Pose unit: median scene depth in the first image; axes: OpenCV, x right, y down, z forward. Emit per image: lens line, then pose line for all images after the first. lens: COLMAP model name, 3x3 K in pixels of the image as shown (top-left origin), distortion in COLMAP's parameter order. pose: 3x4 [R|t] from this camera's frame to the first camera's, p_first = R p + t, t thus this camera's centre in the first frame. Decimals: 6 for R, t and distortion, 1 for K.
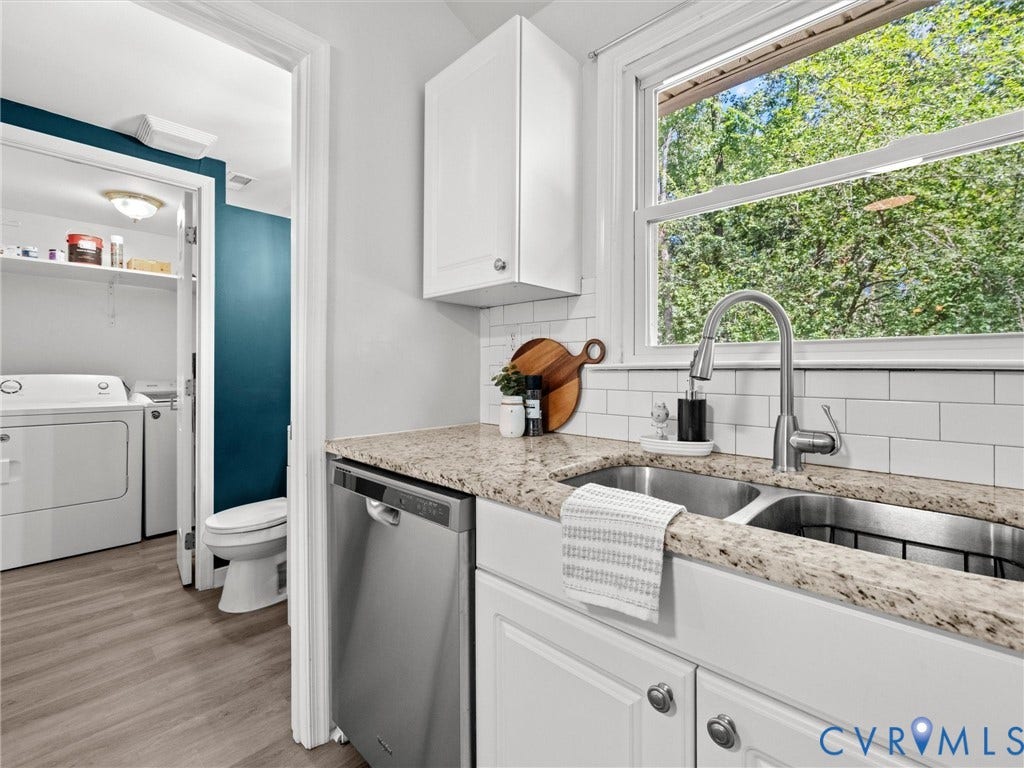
lens RADIAL K [[454.9, 0, 510.5], [0, 454.9, 369.3], [0, 0, 1]] dist [-0.001417, 0.000408]
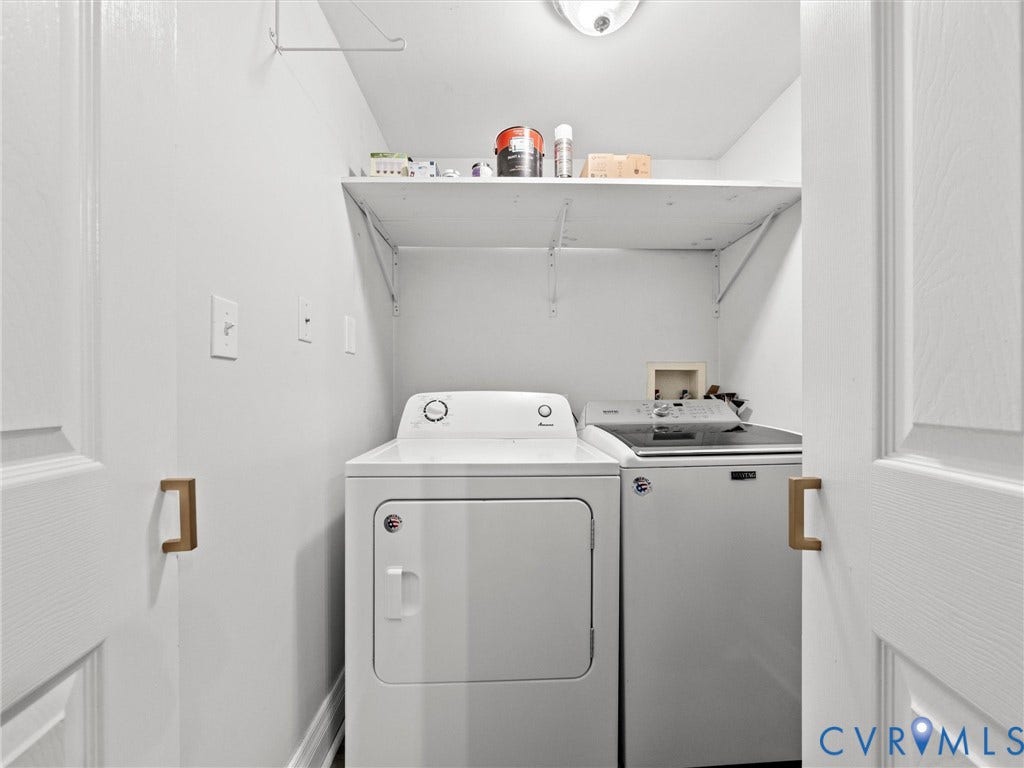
lens RADIAL K [[392.1, 0, 517.2], [0, 392.1, 391.9], [0, 0, 1]] dist [-0.000342, 0.000309]
pose [[0.710797, -0.003546, -0.703388, -0.630941], [0.004752, 0.999989, -0.000239, 0.013342], [0.703381, -0.003172, 0.710806, 0.687411]]
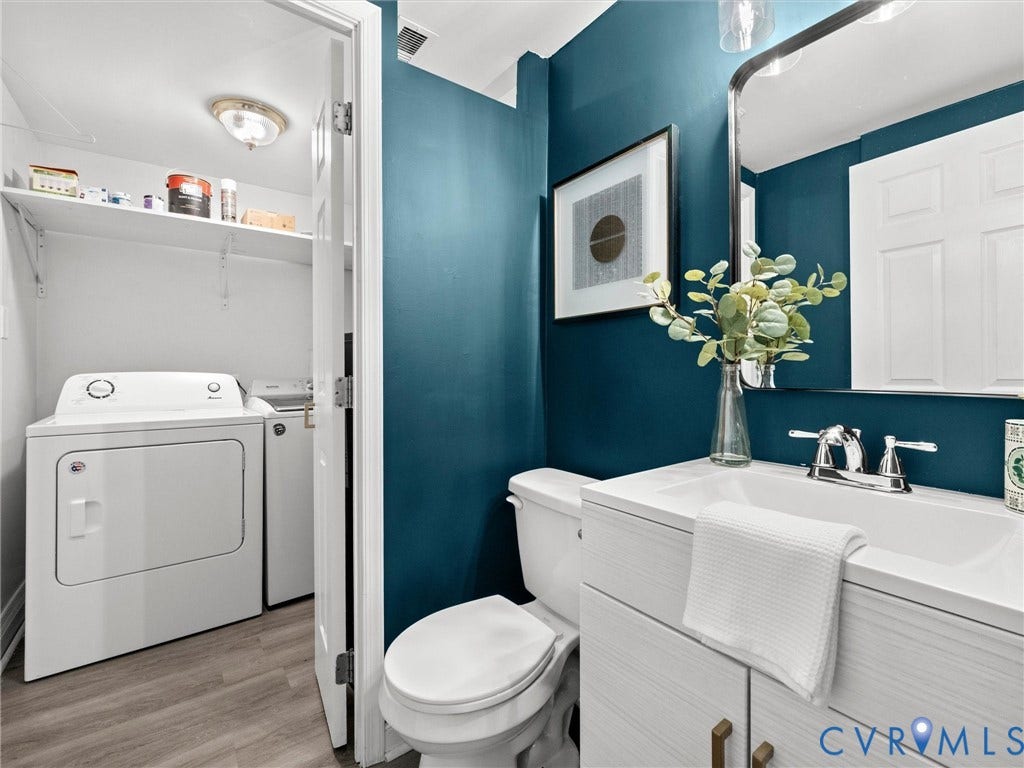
lens RADIAL K [[454.9, 0, 510.5], [0, 454.9, 369.3], [0, 0, 1]] dist [-0.001417, 0.000408]
pose [[0.985650, -0.005743, -0.168707, -0.327943], [0.005766, 0.999983, -0.000358, 0.011238], [0.168706, -0.000620, 0.985666, 0.390759]]
